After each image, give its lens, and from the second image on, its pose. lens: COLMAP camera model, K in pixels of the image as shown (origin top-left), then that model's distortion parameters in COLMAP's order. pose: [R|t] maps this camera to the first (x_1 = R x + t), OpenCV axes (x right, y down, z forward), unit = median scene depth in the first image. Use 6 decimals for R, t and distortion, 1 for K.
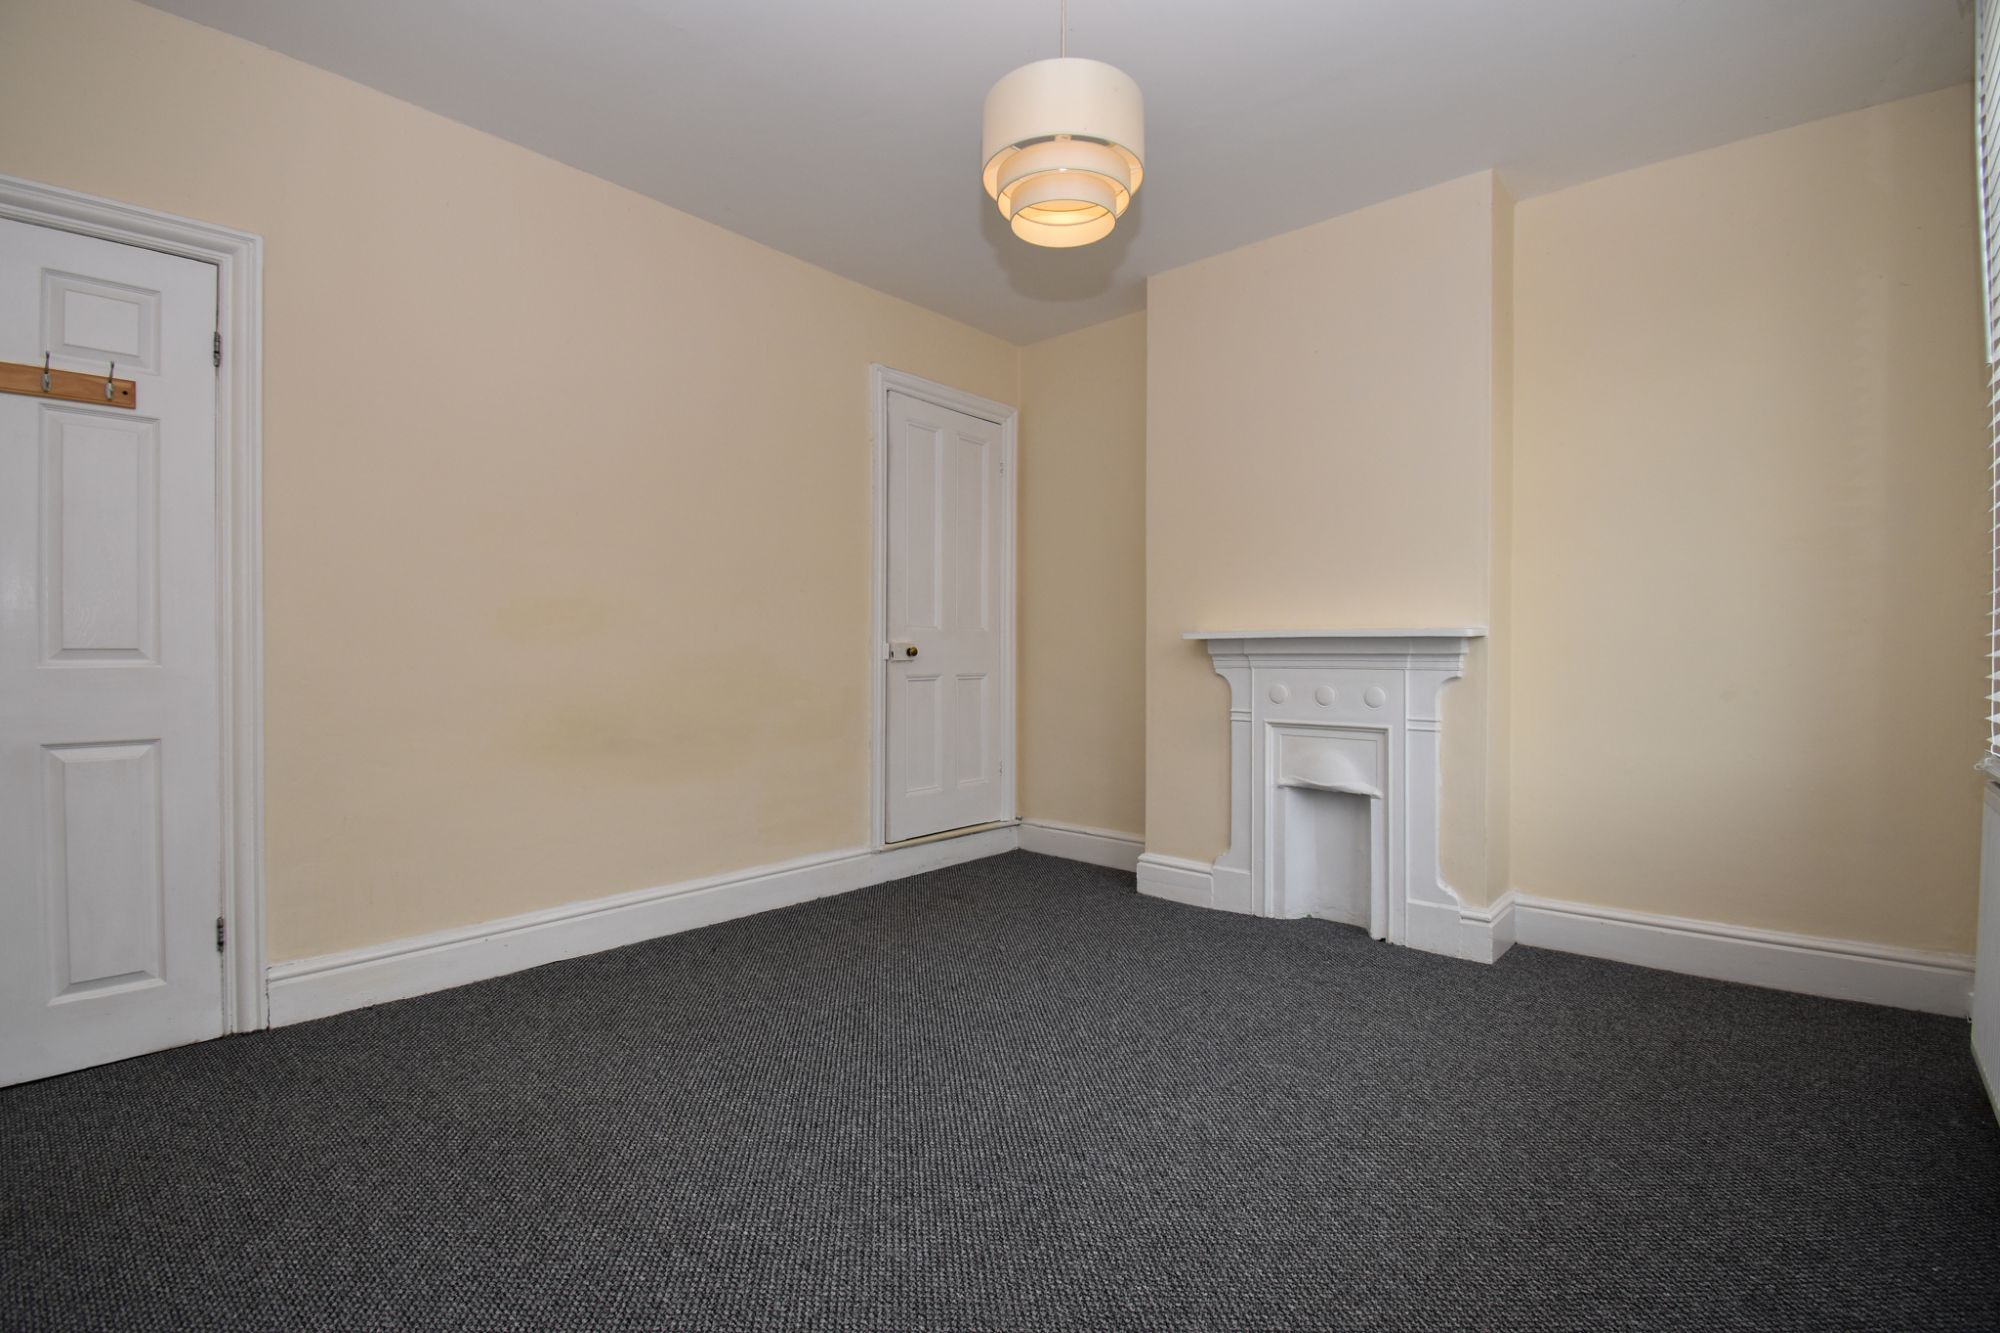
lens RADIAL K [[933.3, 0, 1000.0], [0, 933.3, 666.5], [0, 0, 1]] dist [0.033954, -0.035865]
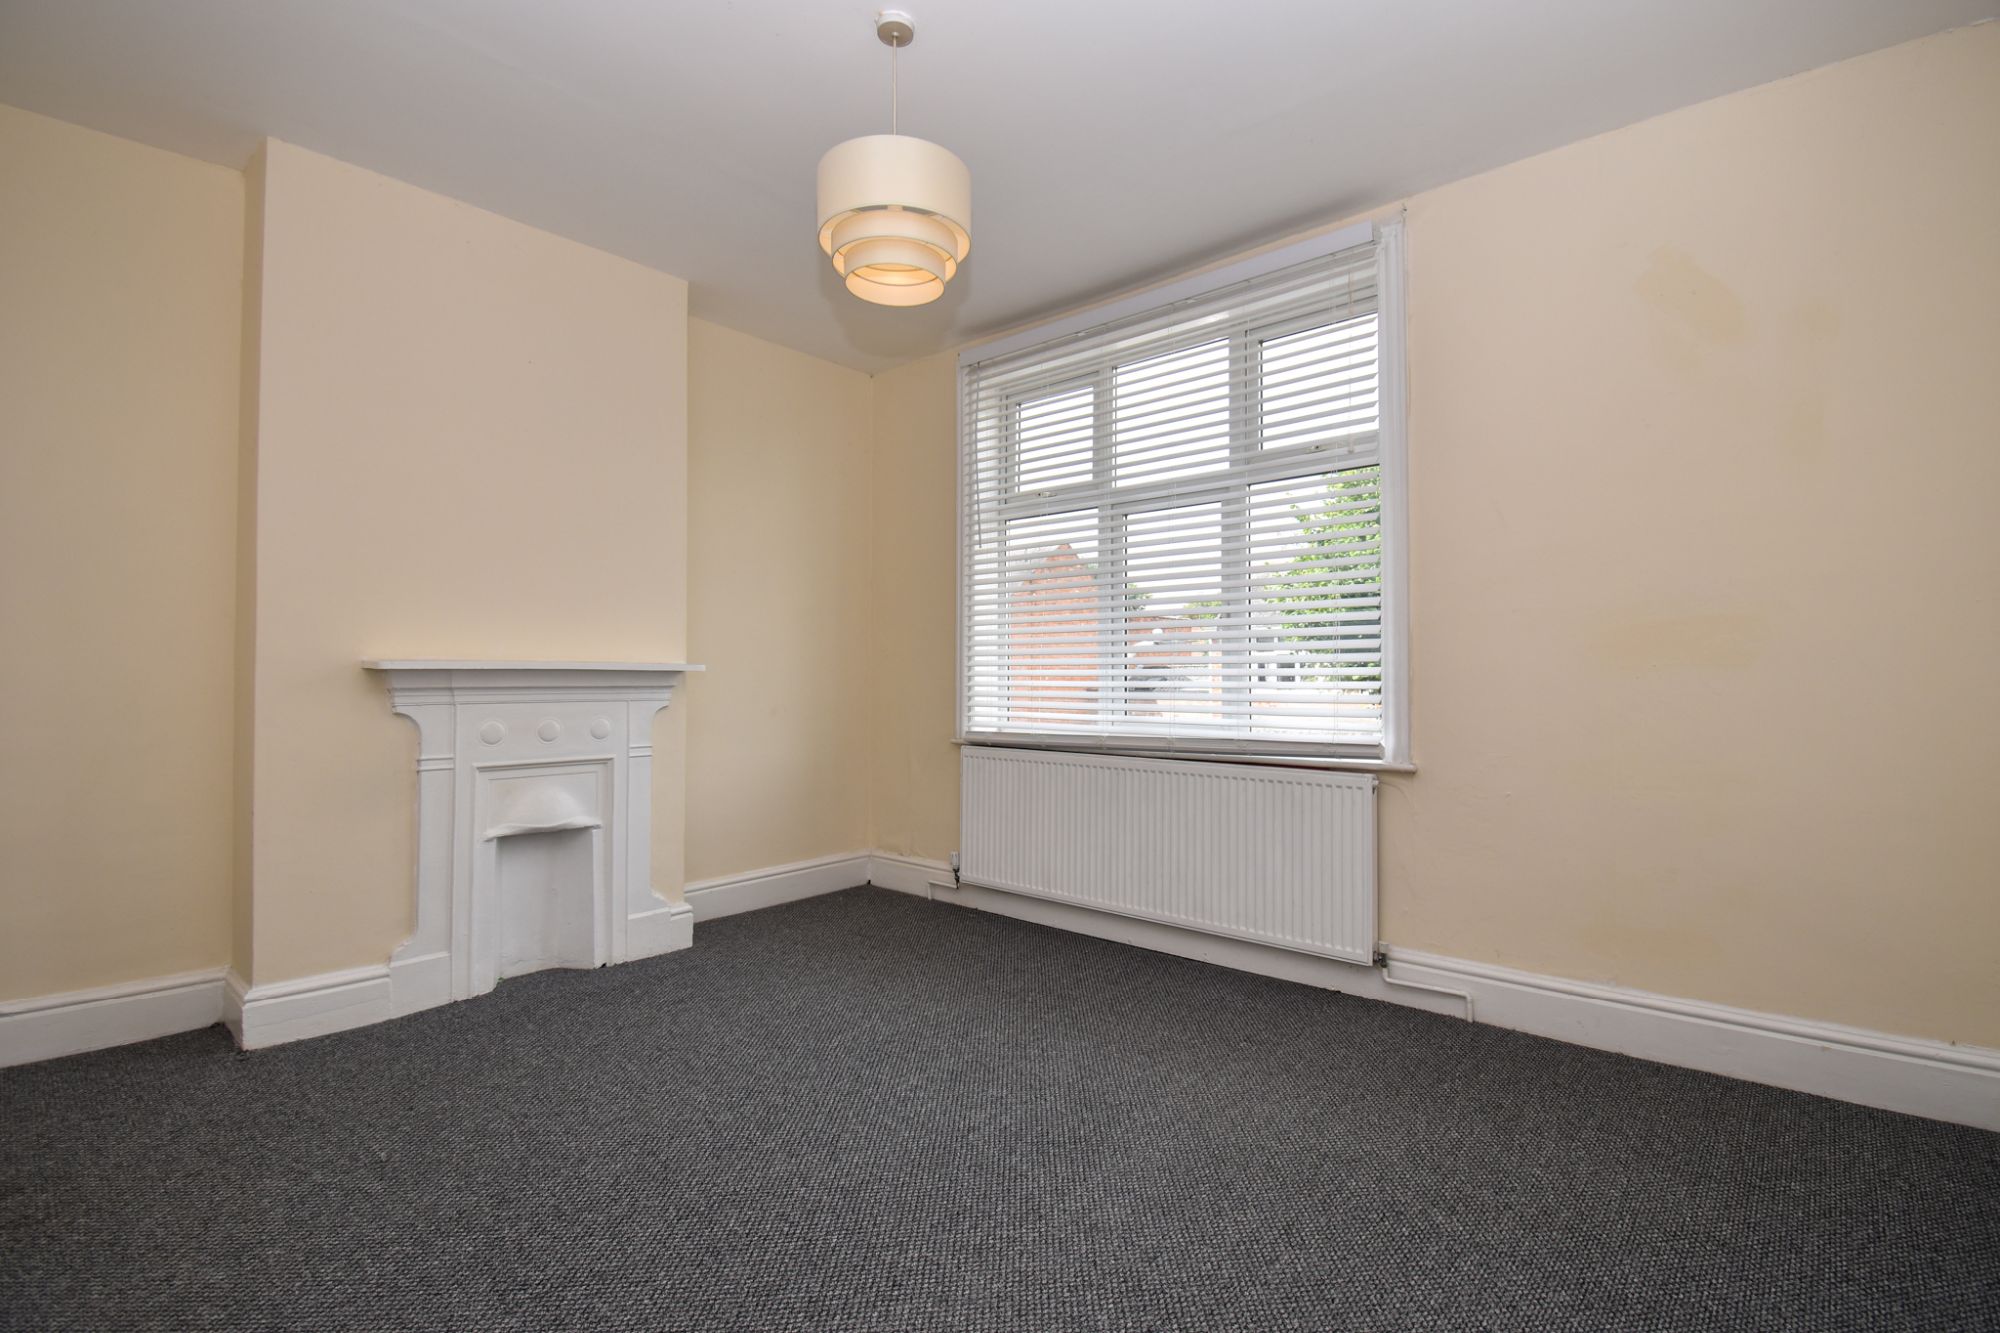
lens RADIAL K [[933.3, 0, 1000.0], [0, 933.3, 666.5], [0, 0, 1]] dist [0.033954, -0.035865]
pose [[-0.015128, 0.015752, 0.999761, -0.614569], [0.014374, 0.999776, -0.015535, -0.012872], [-0.999782, 0.014135, -0.015351, 0.563651]]
